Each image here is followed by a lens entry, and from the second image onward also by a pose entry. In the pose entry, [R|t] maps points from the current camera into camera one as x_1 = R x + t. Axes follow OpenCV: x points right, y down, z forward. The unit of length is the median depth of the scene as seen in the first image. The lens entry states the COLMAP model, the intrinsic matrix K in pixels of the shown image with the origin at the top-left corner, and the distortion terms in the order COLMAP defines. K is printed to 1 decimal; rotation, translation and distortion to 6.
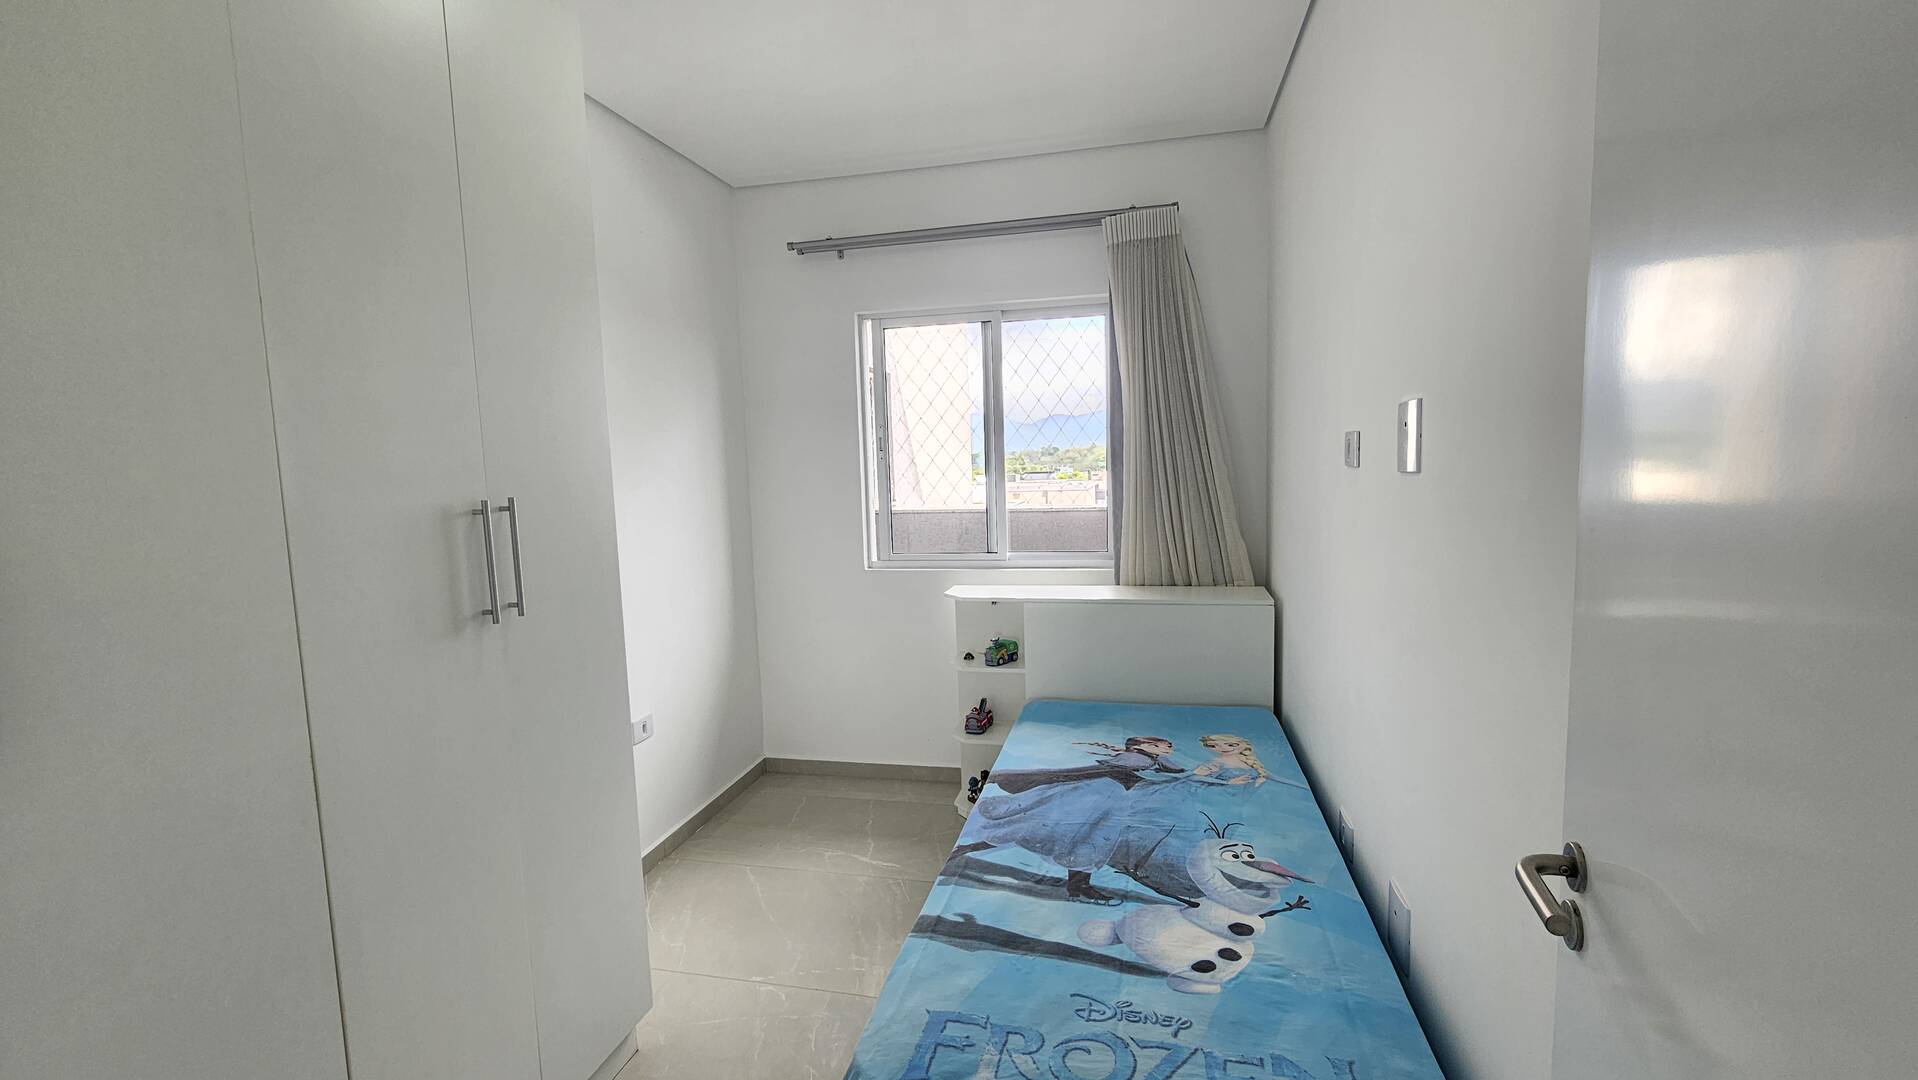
lens RADIAL K [[791.4, 0, 966.4], [0, 791.4, 536.1], [0, 0, 1]] dist [-0.001791, 0.000081]
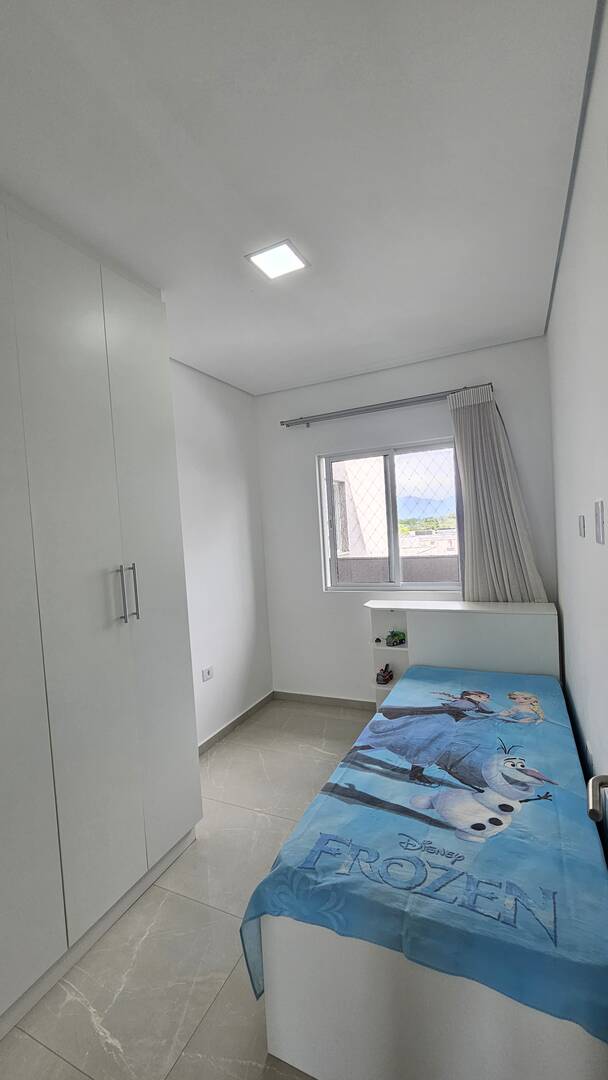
lens RADIAL K [[445.6, 0, 306.2], [0, 445.6, 546.0], [0, 0, 1]] dist [-0.001791, 0.000081]
pose [[0.975025, -0.020604, -0.221139, 0.120577], [0.010678, 0.998885, -0.045988, -0.029106], [0.221840, 0.042478, 0.974157, -0.057705]]
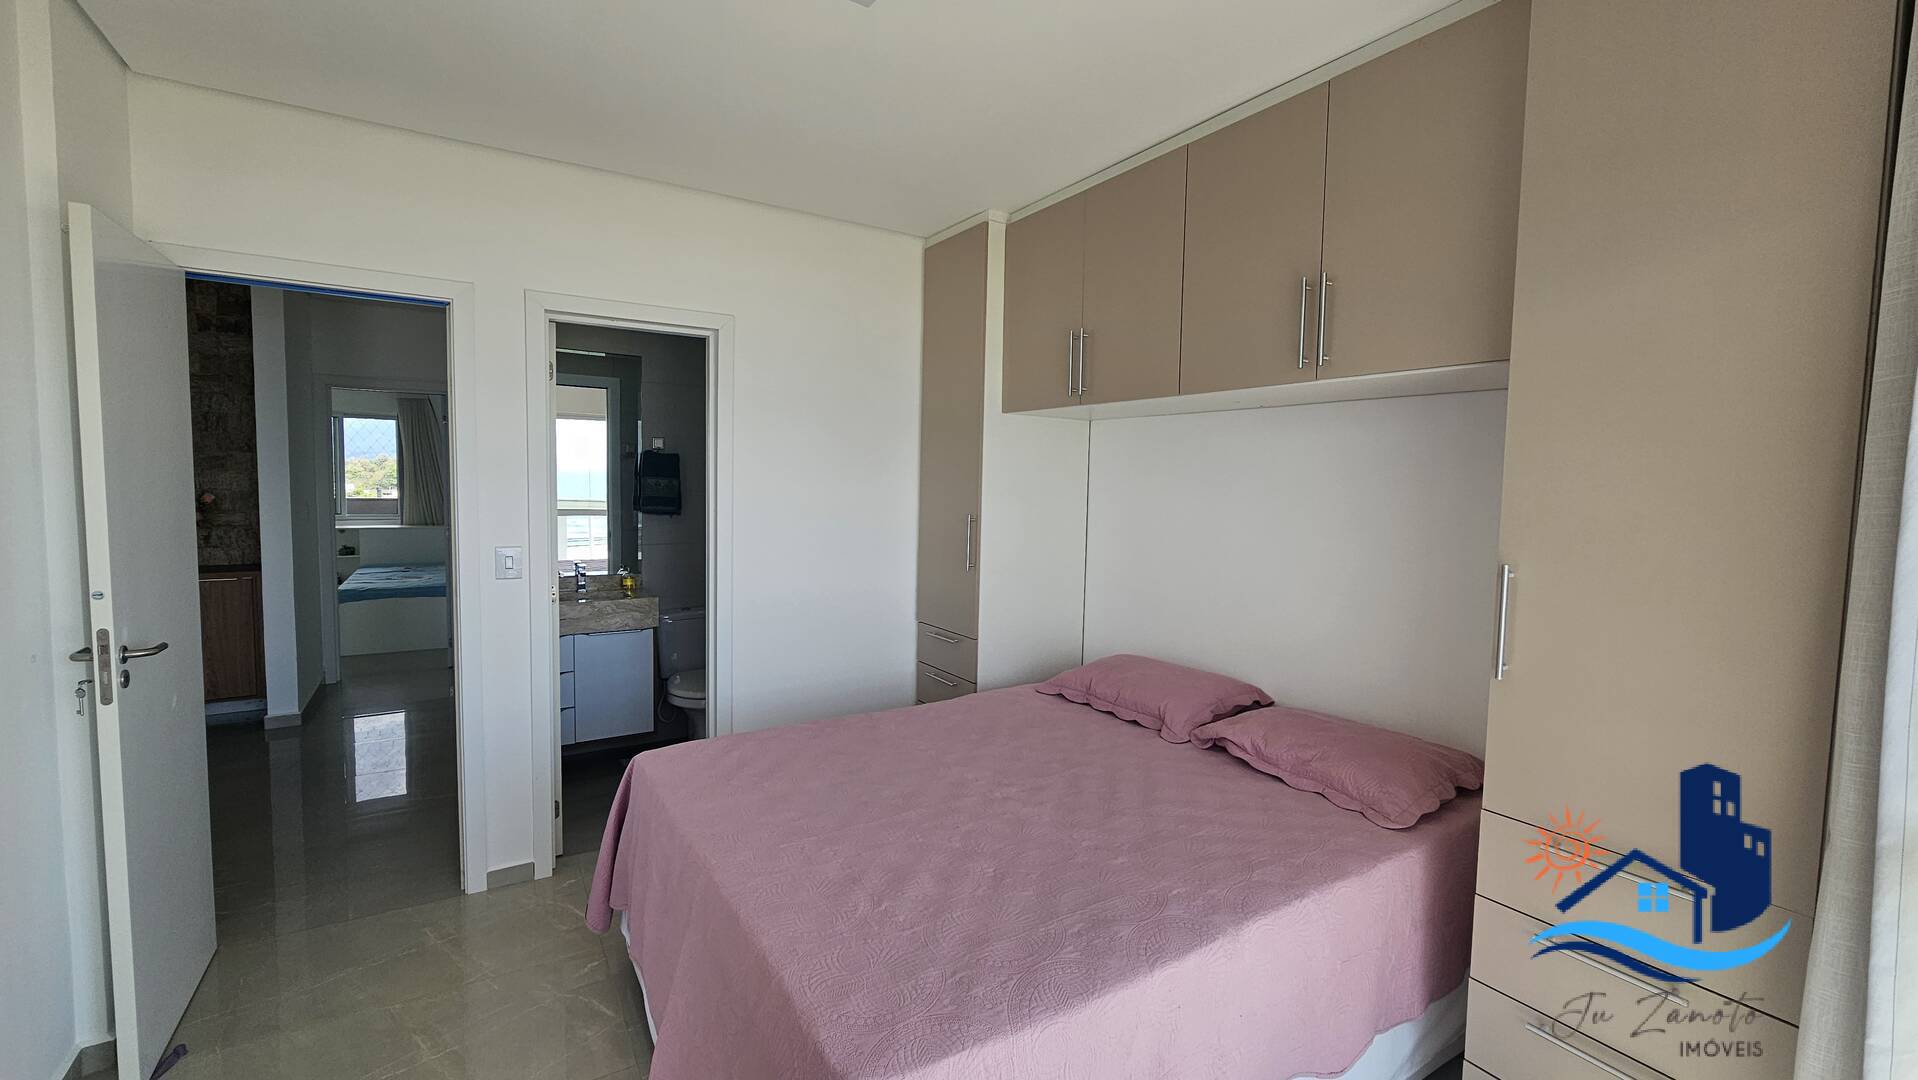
lens RADIAL K [[791.4, 0, 966.4], [0, 791.4, 536.1], [0, 0, 1]] dist [-0.001791, 0.000081]
pose [[0.701402, -0.003680, 0.712757, -0.598281], [0.027231, 0.999395, -0.021638, 0.337829], [-0.712246, 0.034586, 0.701077, -3.555446]]
